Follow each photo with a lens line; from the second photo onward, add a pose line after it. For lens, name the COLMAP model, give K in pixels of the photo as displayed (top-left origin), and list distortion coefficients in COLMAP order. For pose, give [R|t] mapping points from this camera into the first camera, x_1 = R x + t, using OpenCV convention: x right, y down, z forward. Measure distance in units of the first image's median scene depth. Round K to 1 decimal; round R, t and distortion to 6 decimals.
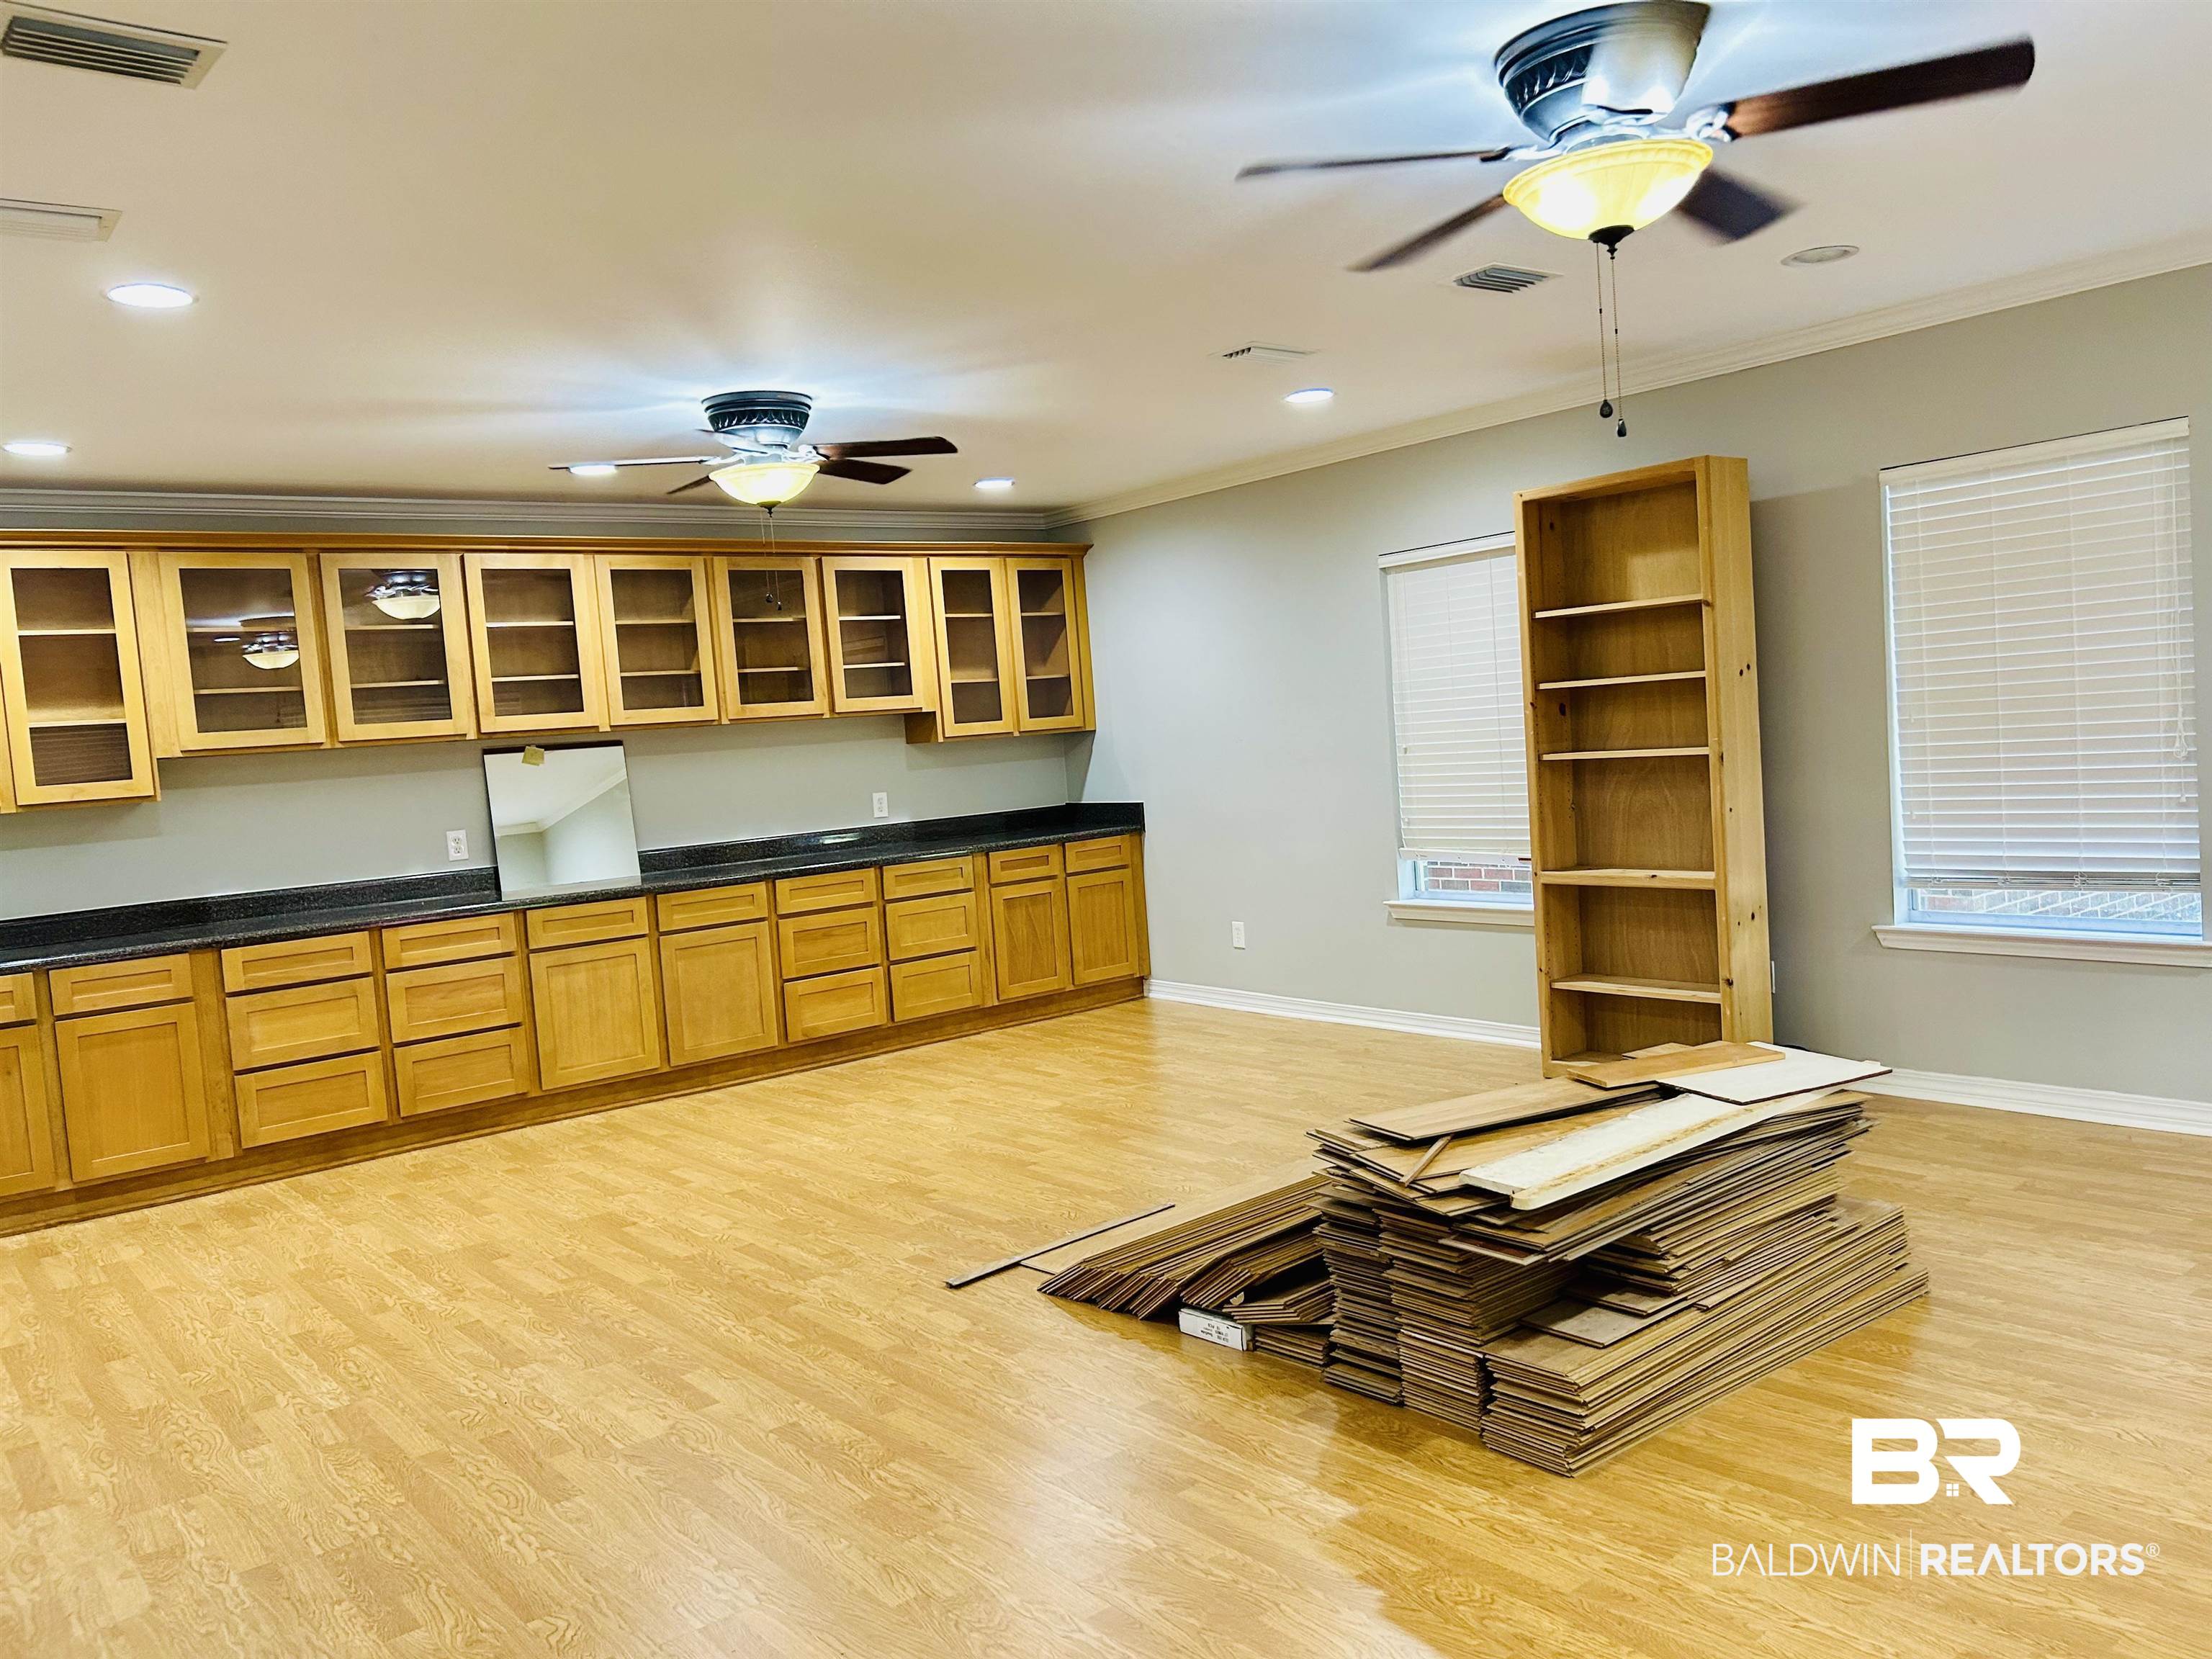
lens RADIAL K [[1669.5, 0, 1115.4], [0, 1669.5, 820.6], [0, 0, 1]] dist [0.058409, -0.067331]
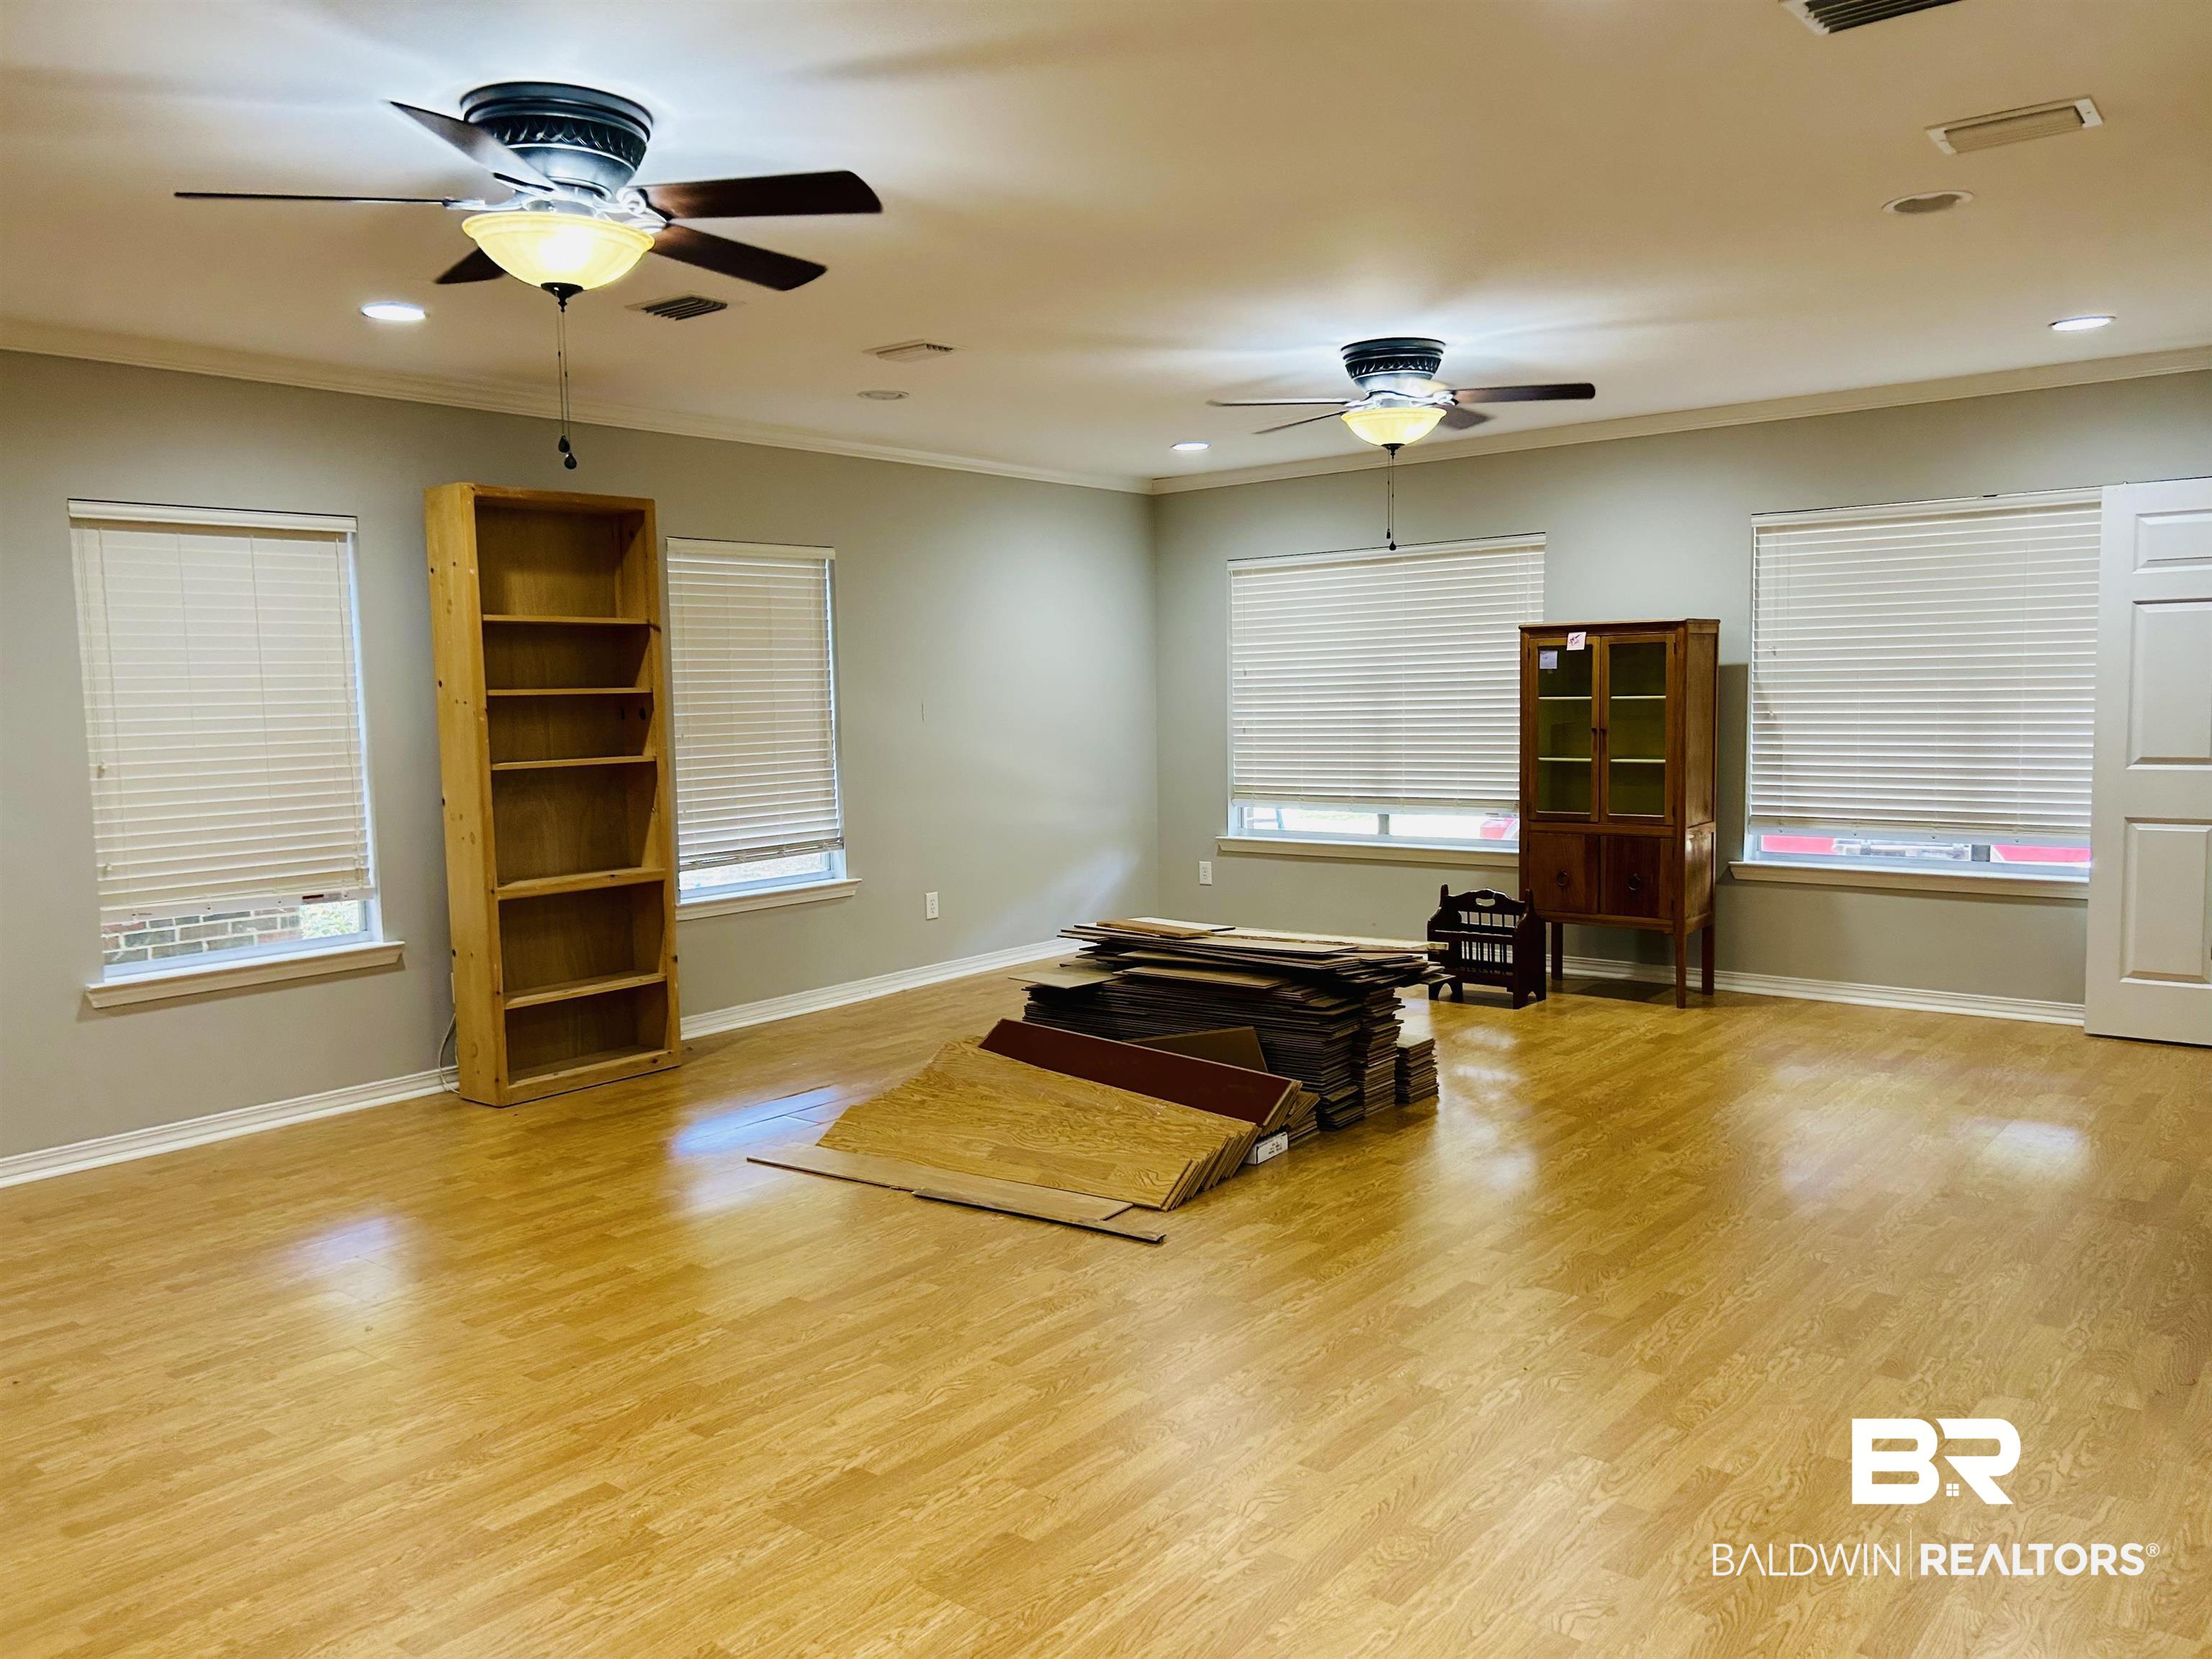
lens RADIAL K [[1669.5, 0, 1122.9], [0, 1669.5, 839.2], [0, 0, 1]] dist [0.058409, -0.067331]
pose [[-0.206036, -0.012199, 0.978468, -0.922582], [0.096045, 0.994842, 0.032627, 0.006994], [-0.973819, 0.100699, -0.203802, 1.047332]]
